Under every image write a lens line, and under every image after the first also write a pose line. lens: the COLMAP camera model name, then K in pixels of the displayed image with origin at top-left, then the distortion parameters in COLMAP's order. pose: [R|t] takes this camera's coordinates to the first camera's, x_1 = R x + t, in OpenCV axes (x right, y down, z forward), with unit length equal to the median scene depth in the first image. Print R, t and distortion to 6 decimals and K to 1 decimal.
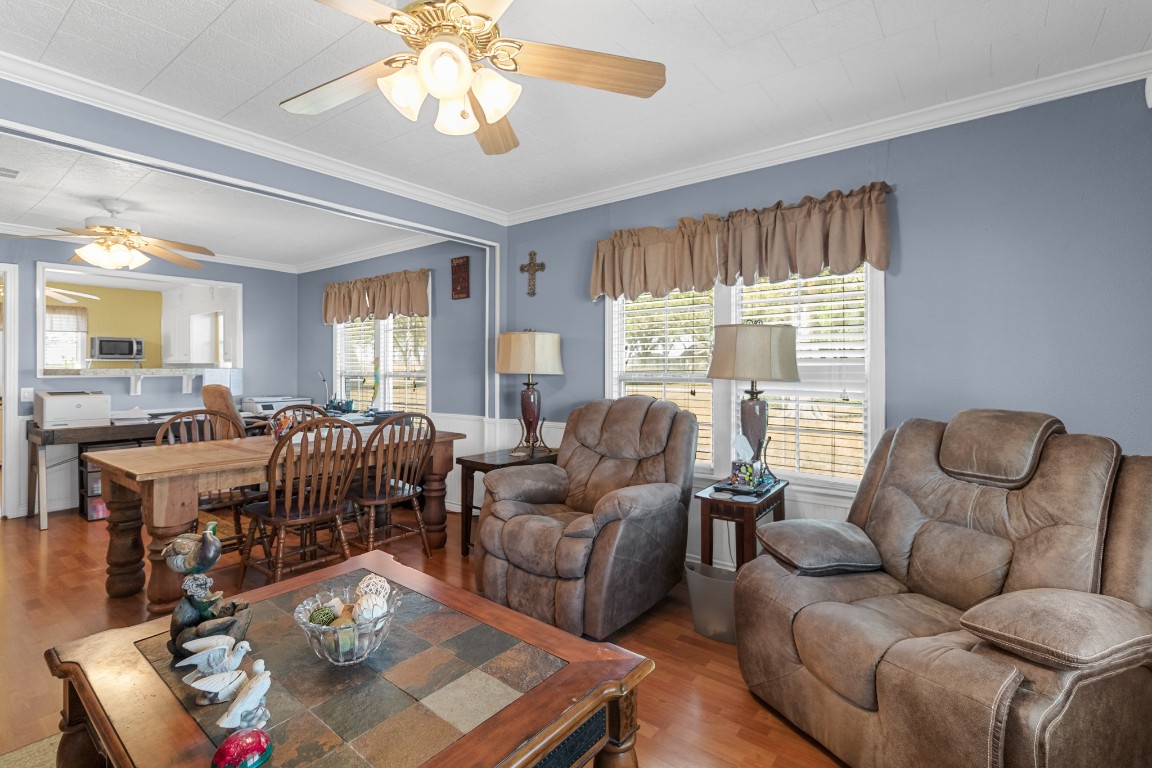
lens RADIAL K [[536.9, 0, 573.4], [0, 536.9, 366.2], [0, 0, 1]] dist [0.001876, 0.000588]
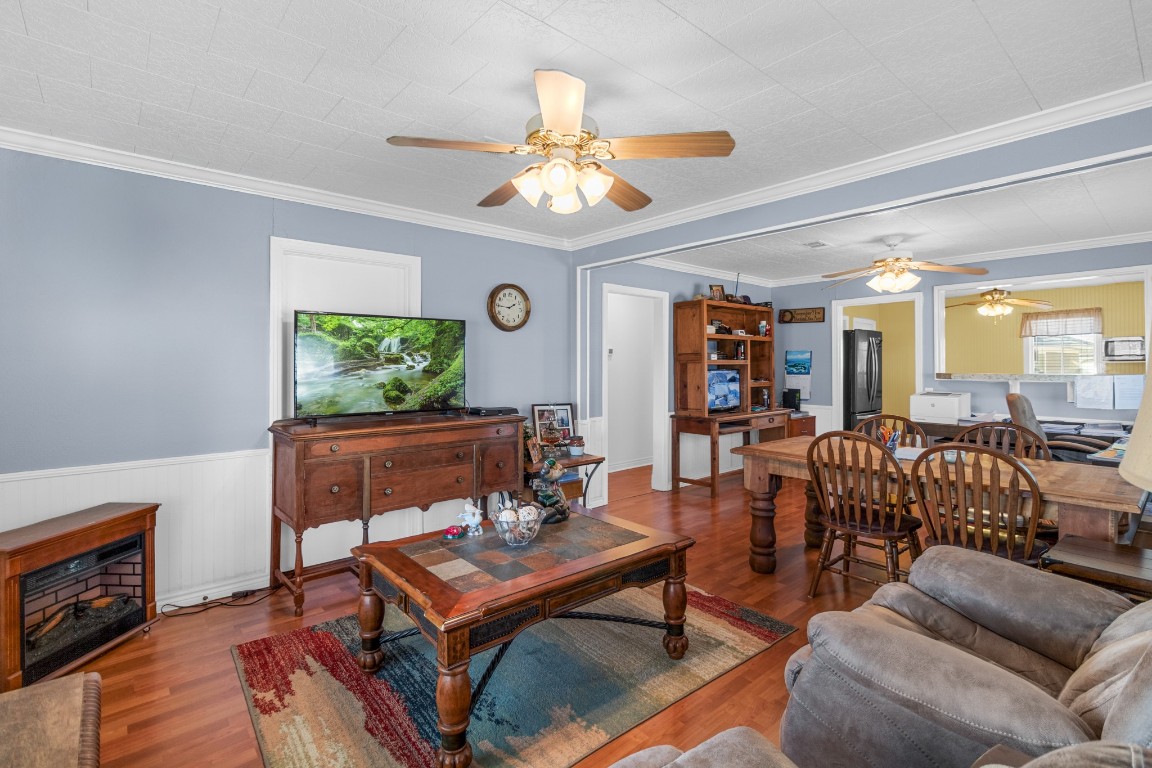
lens RADIAL K [[536.9, 0, 580.8], [0, 536.9, 361.2], [0, 0, 1]] dist [0.001876, 0.000588]
pose [[-0.191376, -0.005146, -0.981503, 0.374181], [0.002572, 0.999980, -0.005744, -0.016994], [0.981513, -0.003623, -0.191359, 0.440664]]
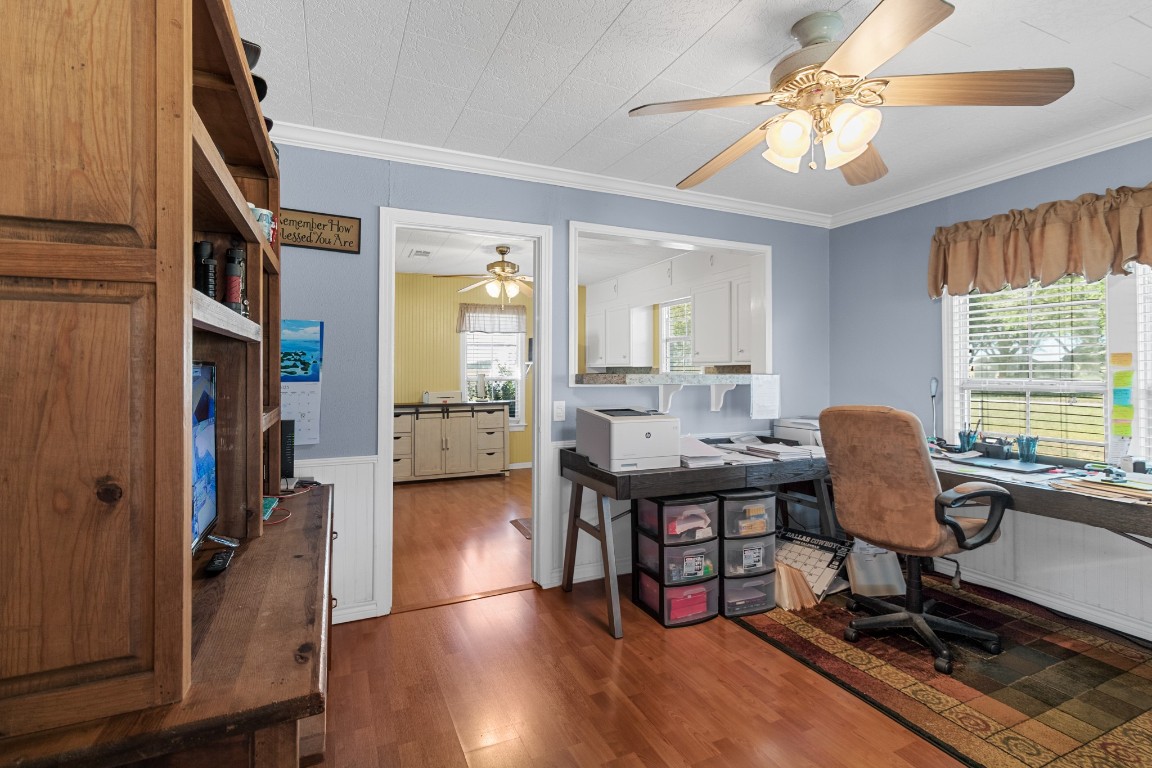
lens RADIAL K [[536.9, 0, 580.5], [0, 536.9, 366.5], [0, 0, 1]] dist [0.001876, 0.000588]
pose [[0.886046, -0.001641, -0.463594, -0.665815], [-0.001950, 0.999972, -0.007267, -0.000214], [0.463593, 0.007343, 0.886018, 0.393876]]
